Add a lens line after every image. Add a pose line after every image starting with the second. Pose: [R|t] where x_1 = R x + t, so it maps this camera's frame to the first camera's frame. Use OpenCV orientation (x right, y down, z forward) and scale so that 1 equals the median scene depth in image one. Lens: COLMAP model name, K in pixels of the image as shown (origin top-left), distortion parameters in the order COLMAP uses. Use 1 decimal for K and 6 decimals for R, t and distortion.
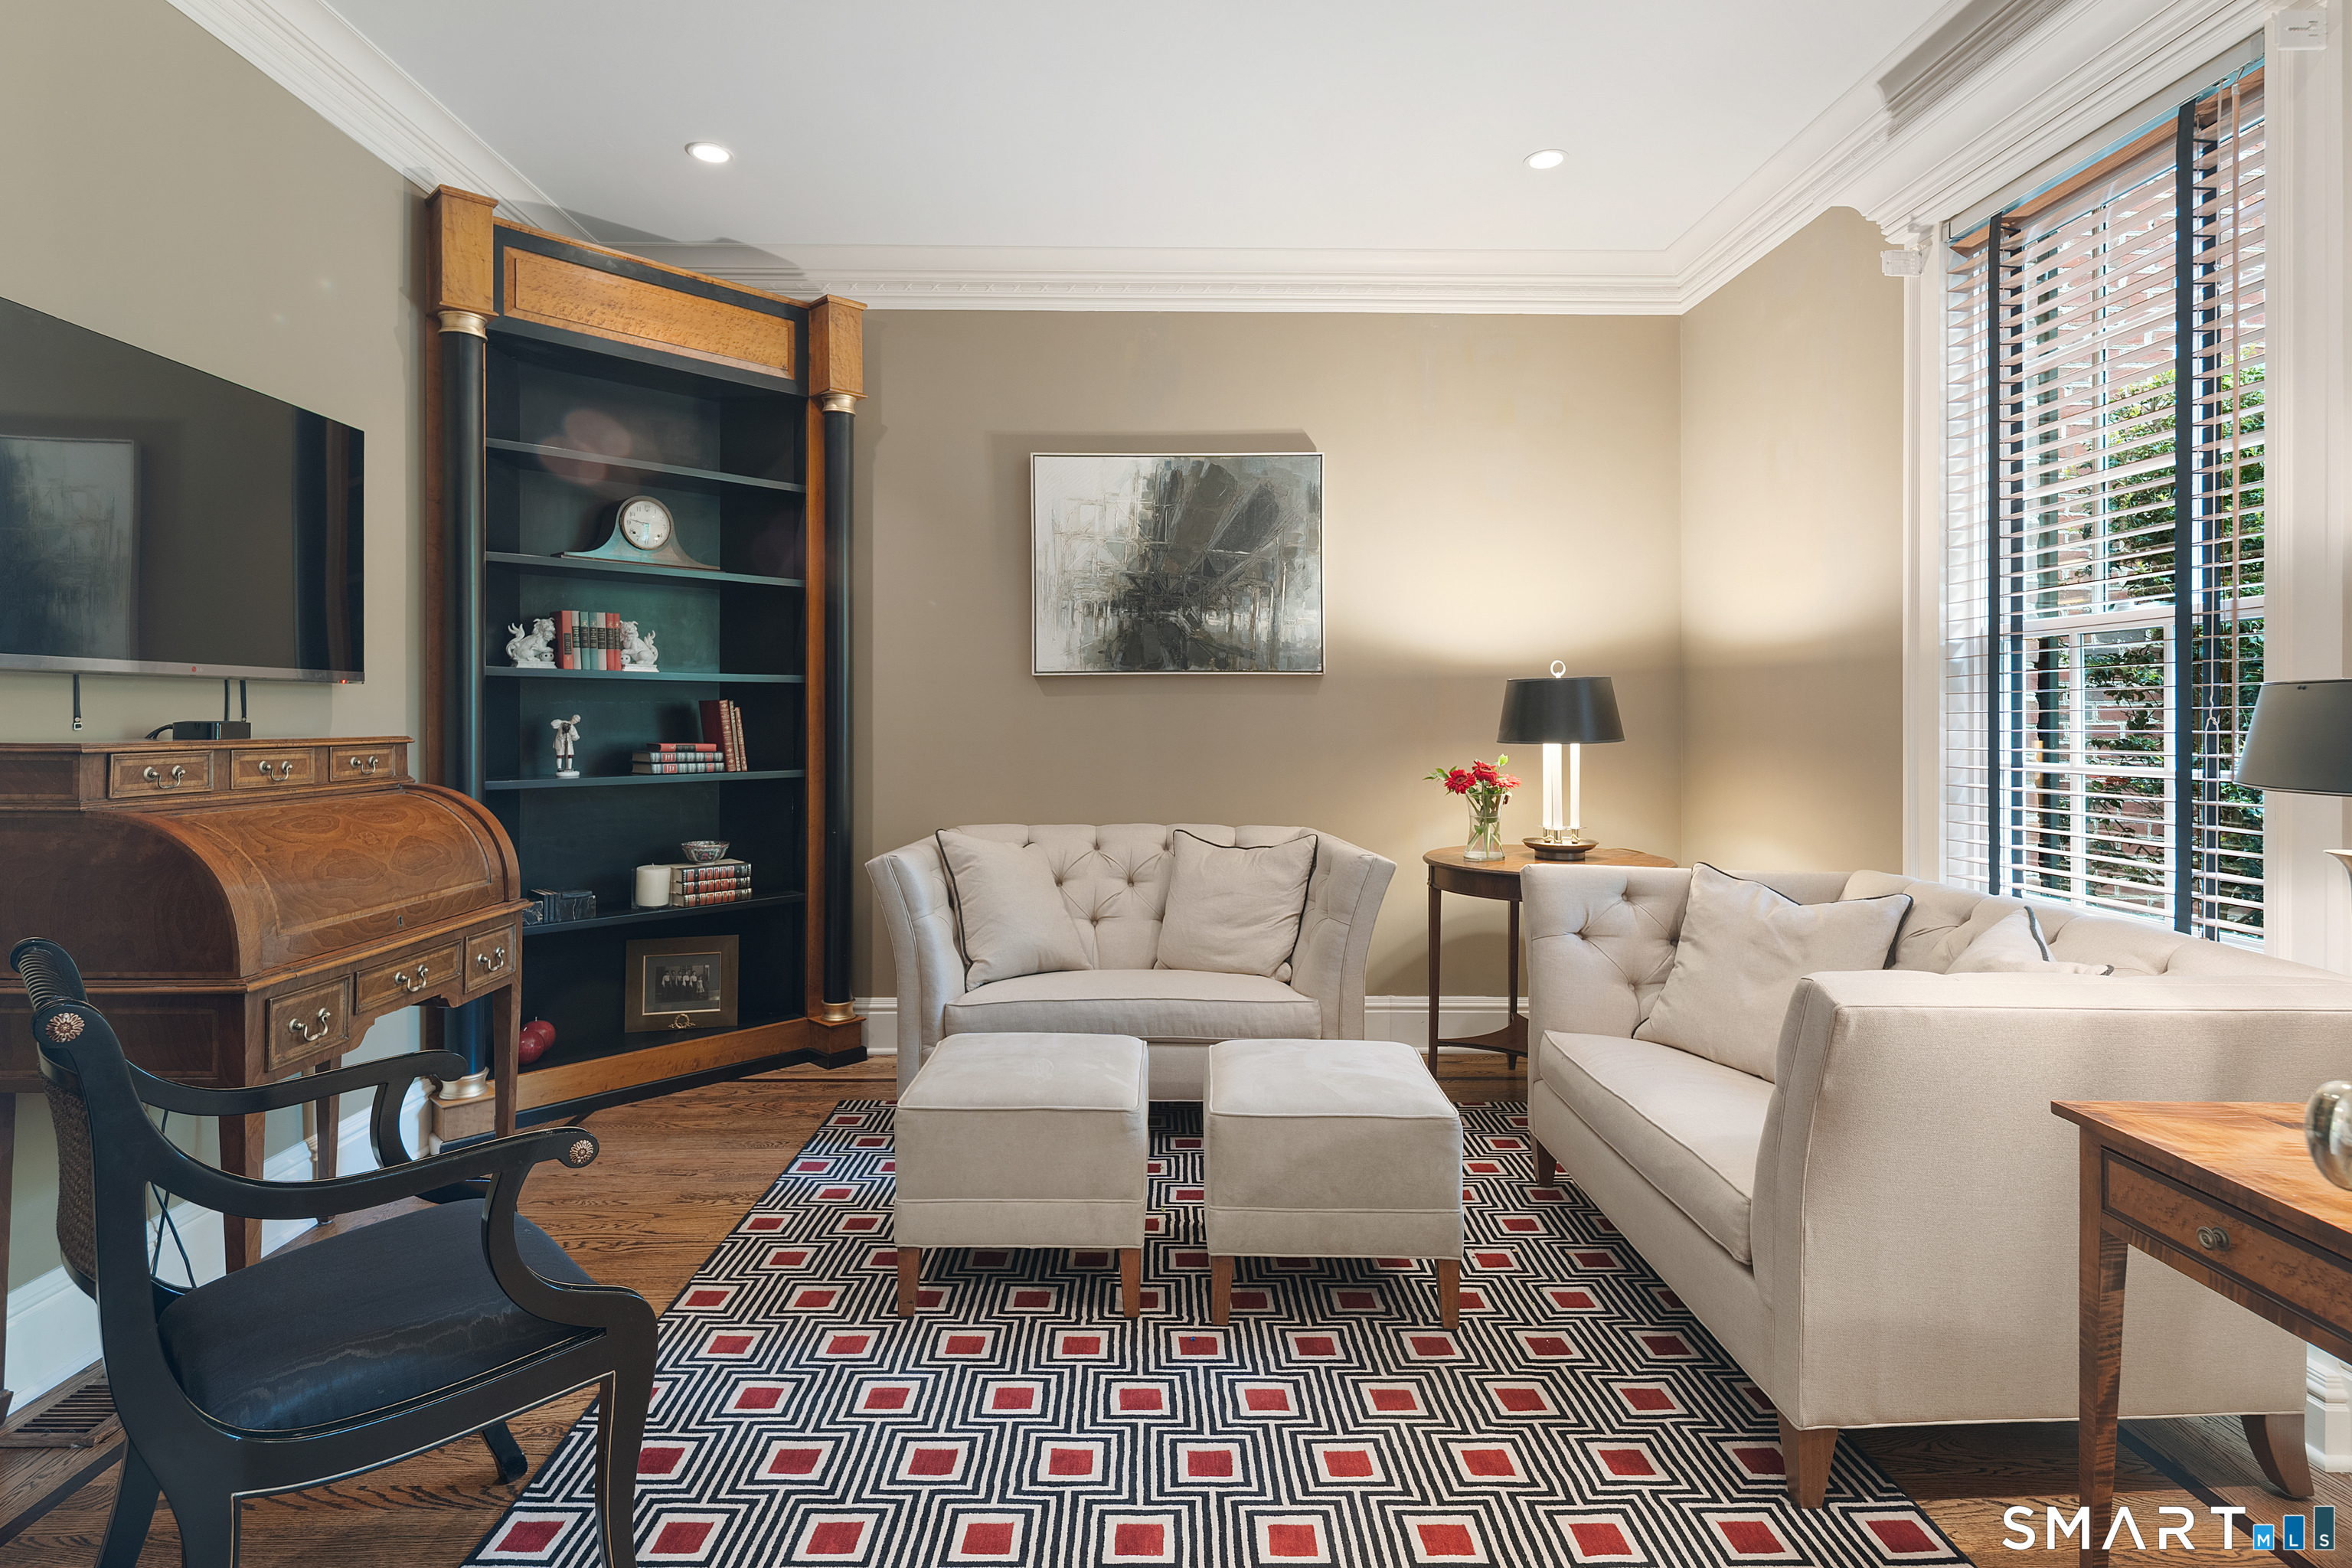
lens RADIAL K [[1167.9, 0, 1154.9], [0, 1167.9, 711.5], [0, 0, 1]] dist [0.002323, -0.004654]
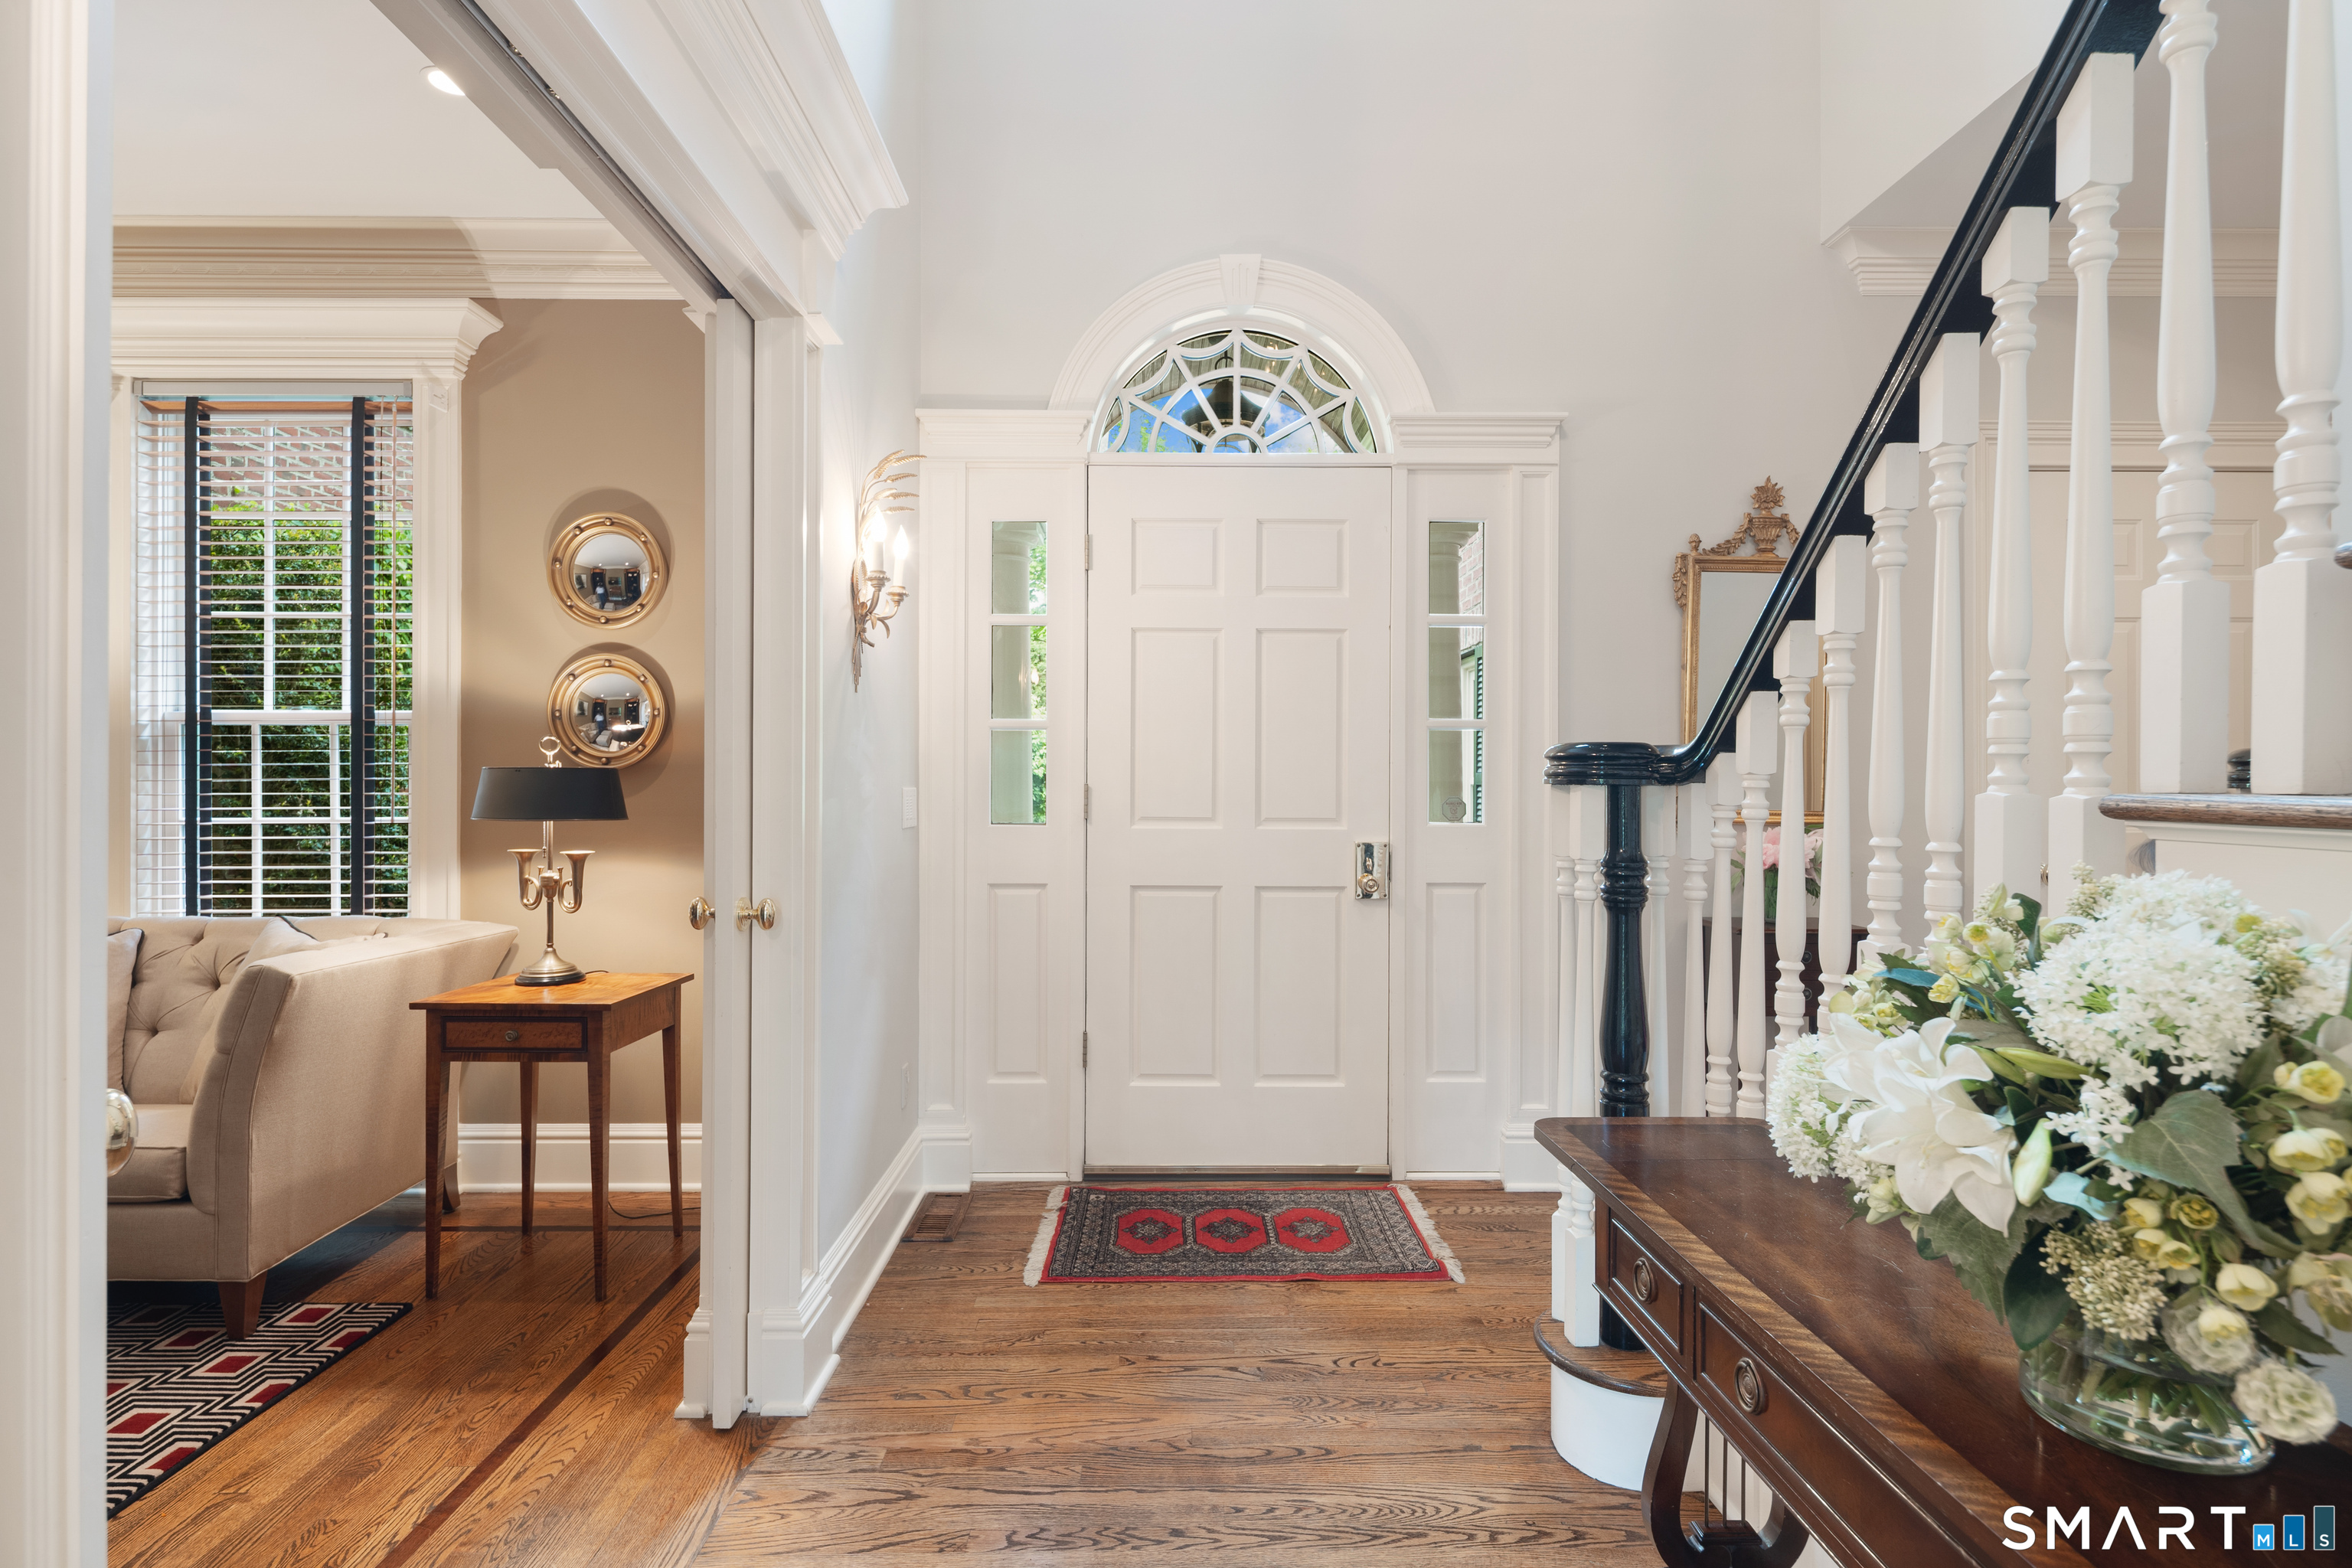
lens RADIAL K [[1167.9, 0, 1171.2], [0, 1167.9, 788.7], [0, 0, 1]] dist [0.002323, -0.004654]
pose [[-0.009976, -0.005215, 0.999937, -0.594122], [-0.005312, 0.999973, 0.005162, -0.002510], [-0.999936, -0.005260, -0.010004, -0.078663]]
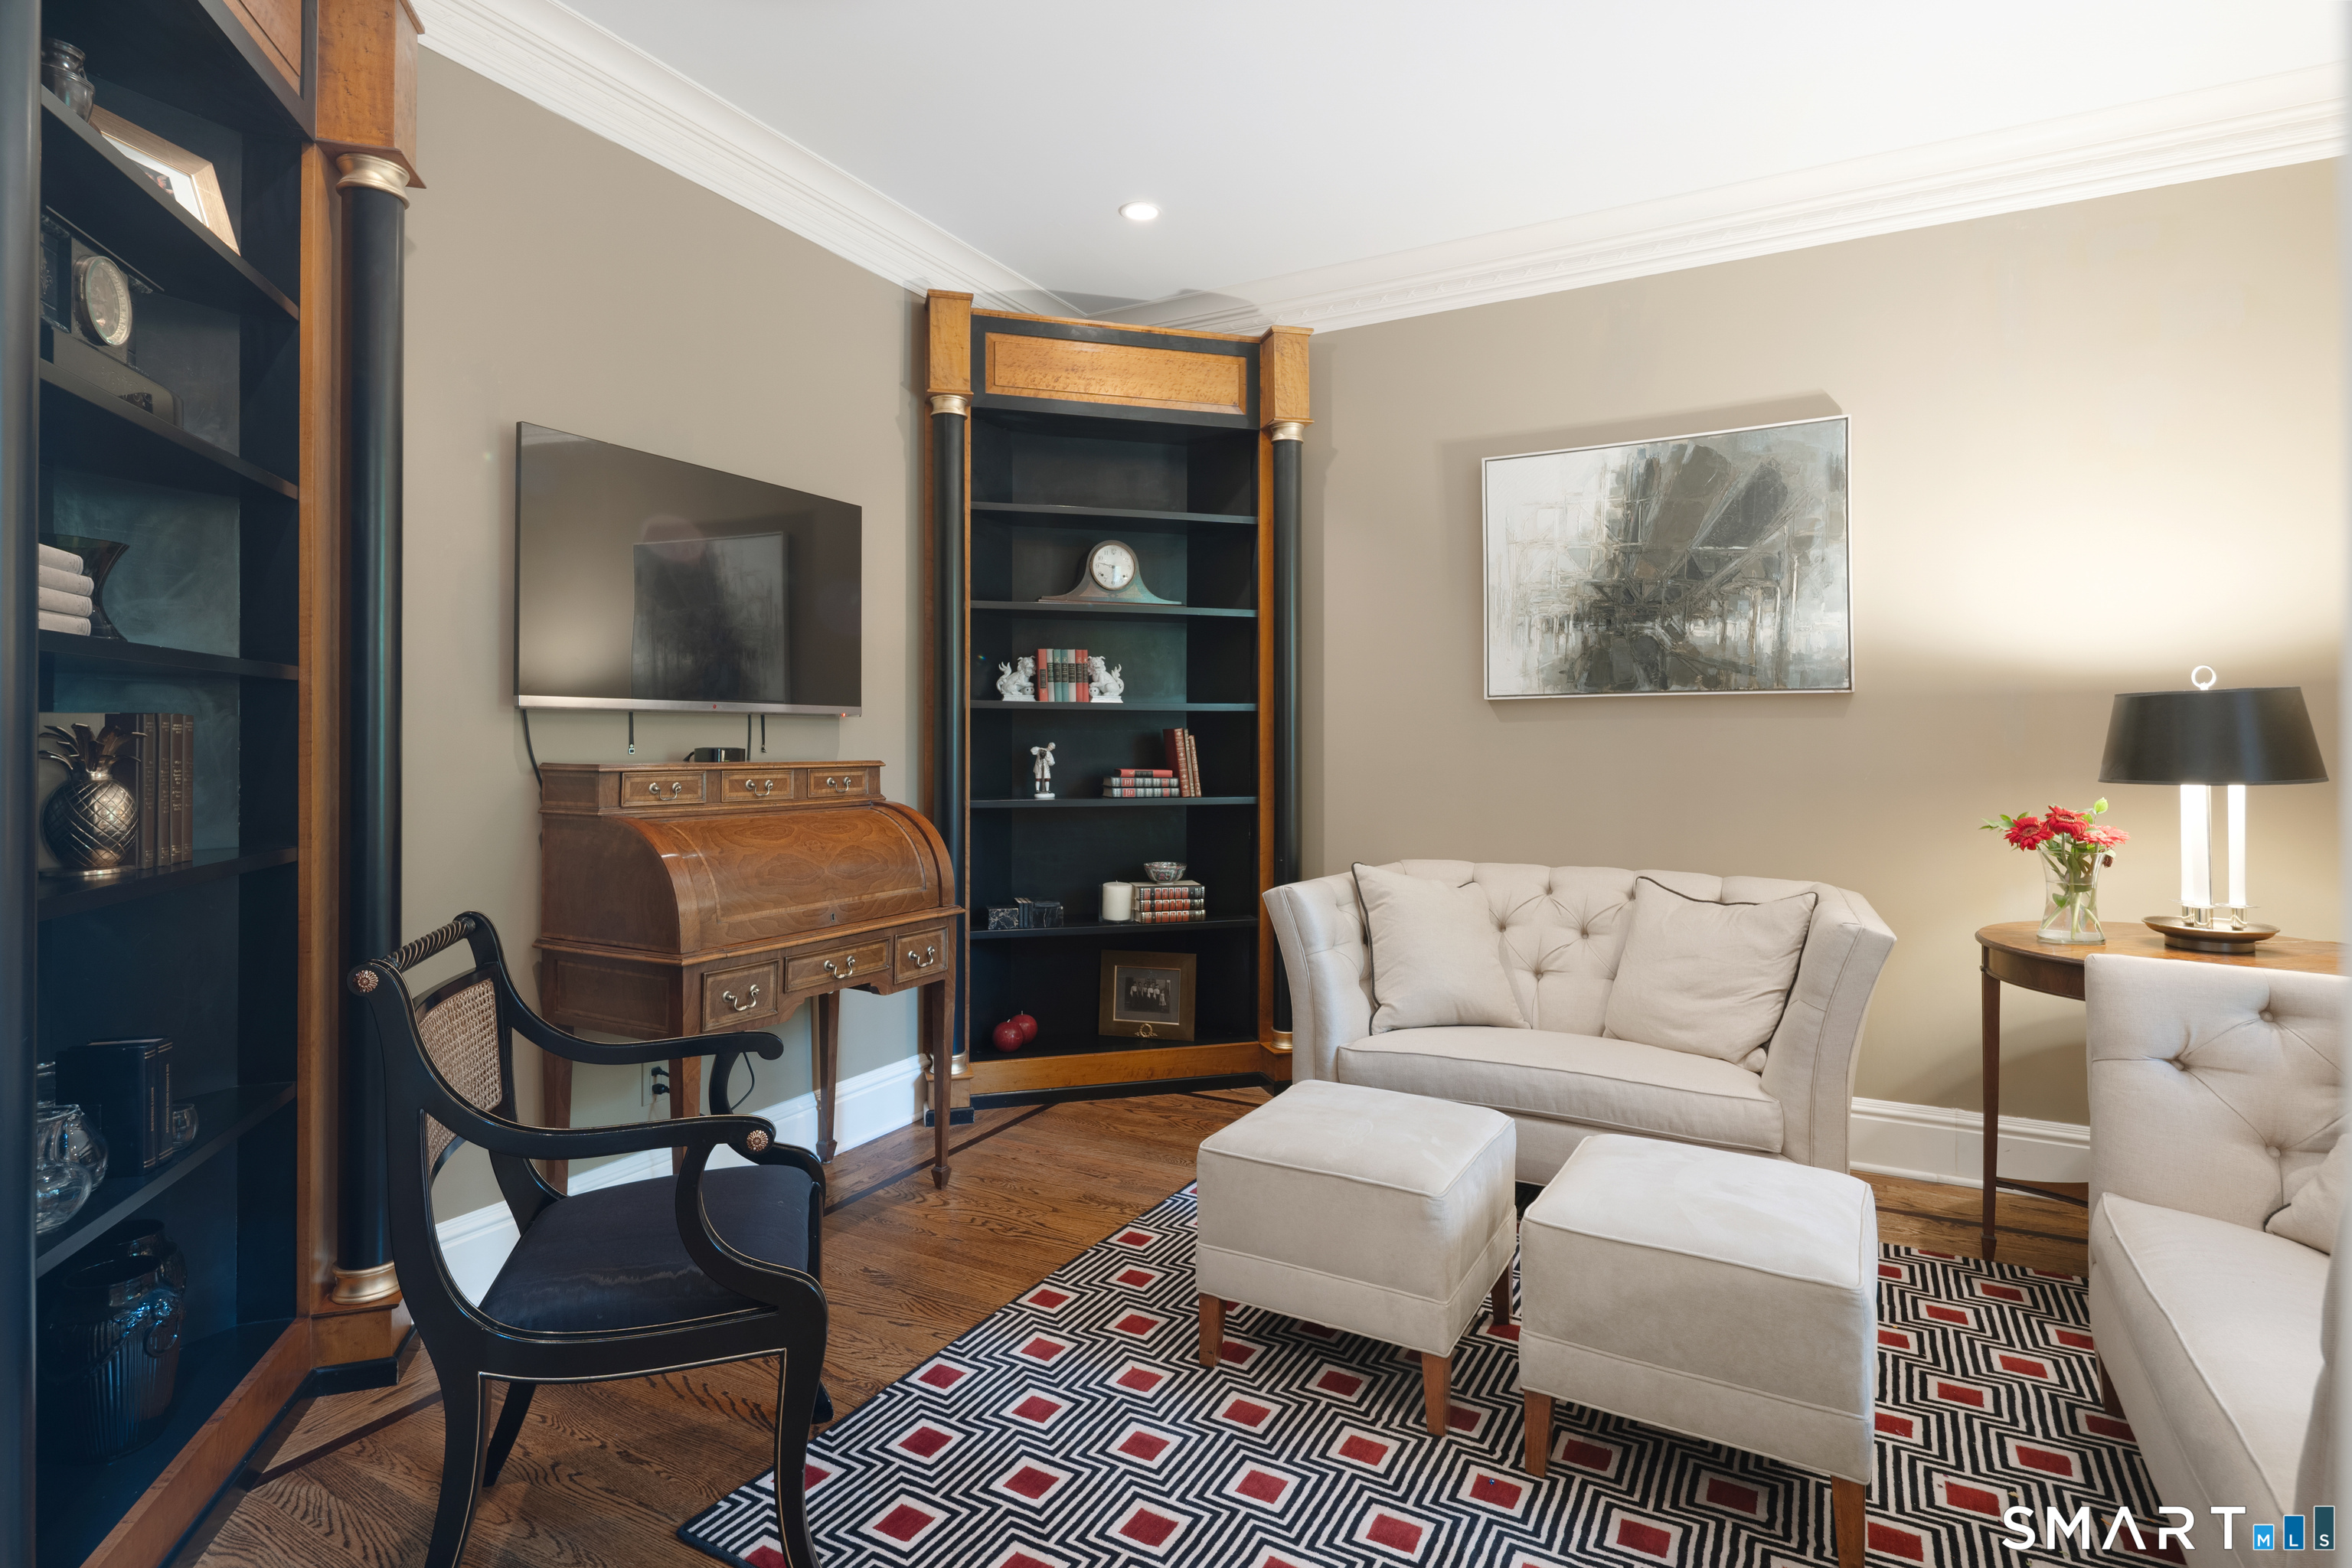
lens RADIAL K [[1167.9, 0, 1185.8], [0, 1167.9, 729.6], [0, 0, 1]] dist [0.002323, -0.004654]
pose [[0.871885, -0.005066, -0.489684, 0.172519], [0.001111, 0.999964, -0.008366, -0.000026], [0.489709, 0.006750, 0.871860, 0.101872]]
